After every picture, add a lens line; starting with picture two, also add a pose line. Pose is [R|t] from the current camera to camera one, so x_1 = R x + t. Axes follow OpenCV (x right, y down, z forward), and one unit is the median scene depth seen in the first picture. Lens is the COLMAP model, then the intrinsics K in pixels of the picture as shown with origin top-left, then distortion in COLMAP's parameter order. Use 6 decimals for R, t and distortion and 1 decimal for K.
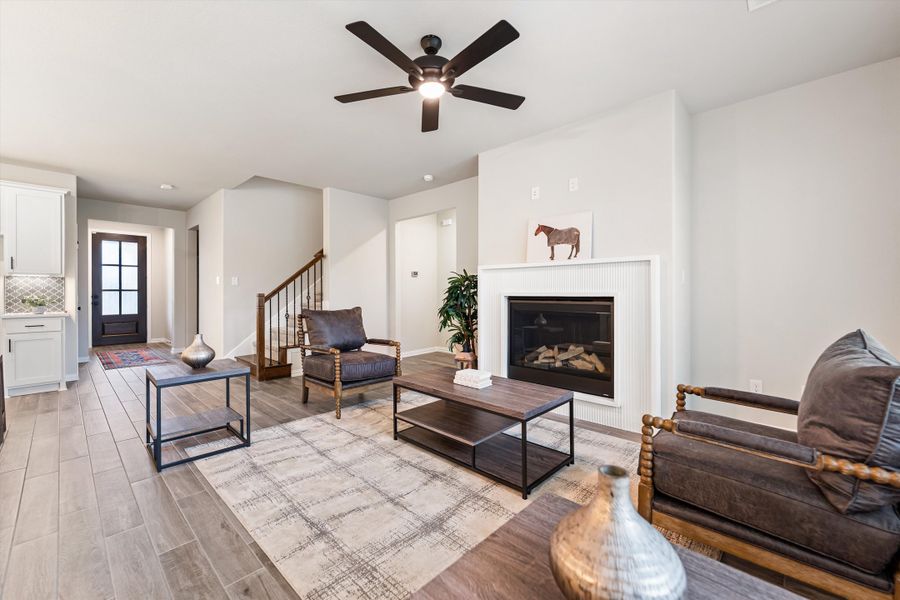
lens RADIAL K [[366.0, 0, 441.9], [0, 366.0, 292.0], [0, 0, 1]] dist [-0.004895, 0.000343]
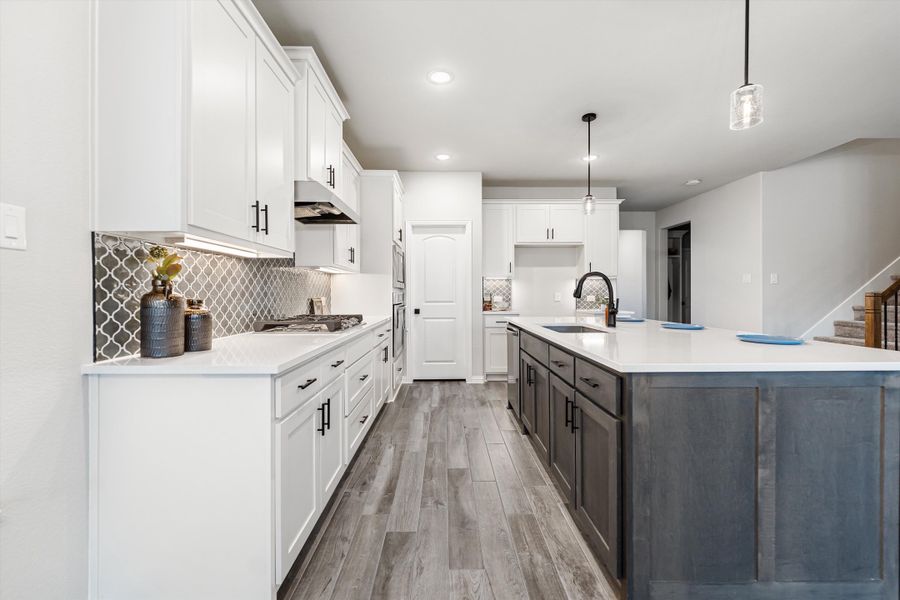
lens RADIAL K [[366.0, 0, 448.6], [0, 366.0, 295.0], [0, 0, 1]] dist [-0.004895, 0.000343]
pose [[0.694086, 0.001555, -0.719890, -0.787937], [0.001610, 0.999992, 0.003712, 0.005337], [0.719890, -0.003735, 0.694078, -0.200989]]
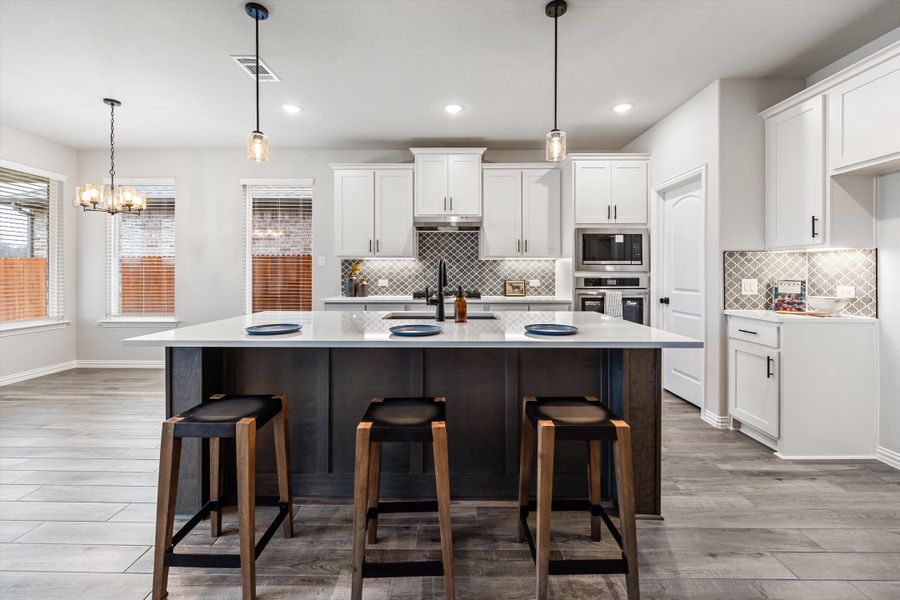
lens RADIAL K [[366.0, 0, 448.5], [0, 366.0, 270.9], [0, 0, 1]] dist [-0.004895, 0.000343]
pose [[-0.731058, -0.002934, -0.682309, -0.672659], [-0.000315, 0.999992, -0.003963, -0.010623], [0.682315, -0.002682, -0.731053, 1.029969]]
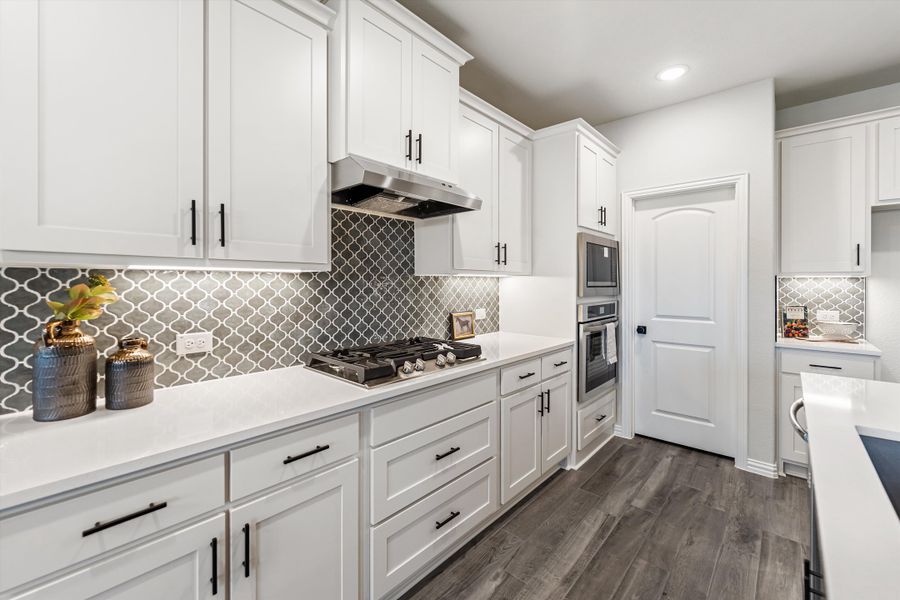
lens RADIAL K [[366.0, 0, 450.1], [0, 366.0, 283.7], [0, 0, 1]] dist [-0.004895, 0.000343]
pose [[0.015641, 0.001630, -0.999876, -0.975799], [-0.001140, 0.999998, 0.001613, -0.042530], [0.999877, 0.001115, 0.015643, 0.189902]]
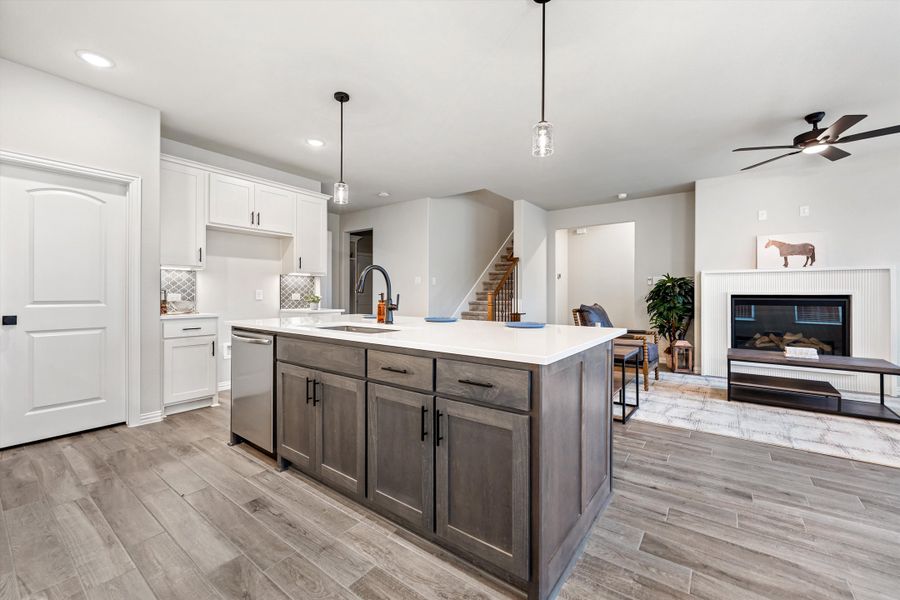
lens RADIAL K [[366.0, 0, 448.0], [0, 366.0, 293.5], [0, 0, 1]] dist [-0.004895, 0.000343]
pose [[0.993632, 0.004407, 0.112591, -1.061251], [-0.004170, 0.999989, -0.002340, 0.015513], [-0.112600, 0.001856, 0.993639, -0.168076]]
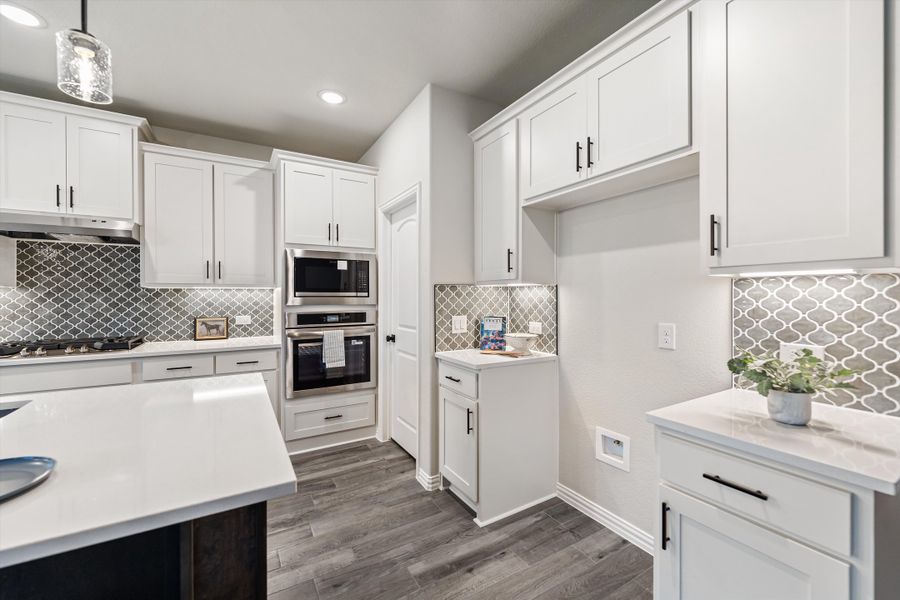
lens RADIAL K [[366.0, 0, 440.3], [0, 366.0, 295.9], [0, 0, 1]] dist [-0.004895, 0.000343]
pose [[-0.280775, 0.001662, -0.959772, -1.009113], [0.003171, 0.999995, 0.000804, -0.036688], [0.959768, -0.002818, -0.280778, 1.062660]]
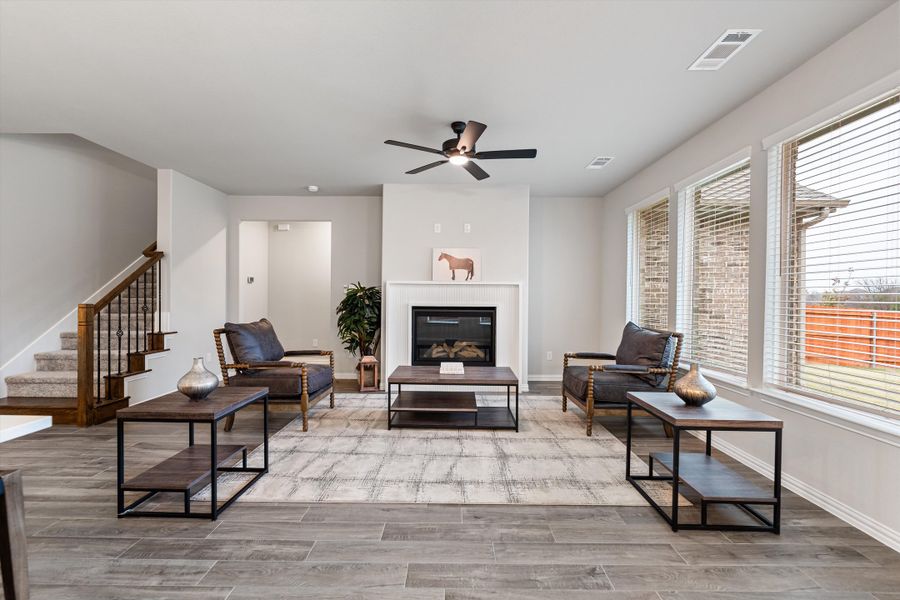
lens RADIAL K [[366.0, 0, 448.9], [0, 366.0, 298.8], [0, 0, 1]] dist [-0.004895, 0.000343]
pose [[0.730645, 0.005307, 0.682737, -0.652527], [-0.010551, 0.999938, 0.003519, -0.021784], [-0.682676, -0.009775, 0.730656, 0.007280]]
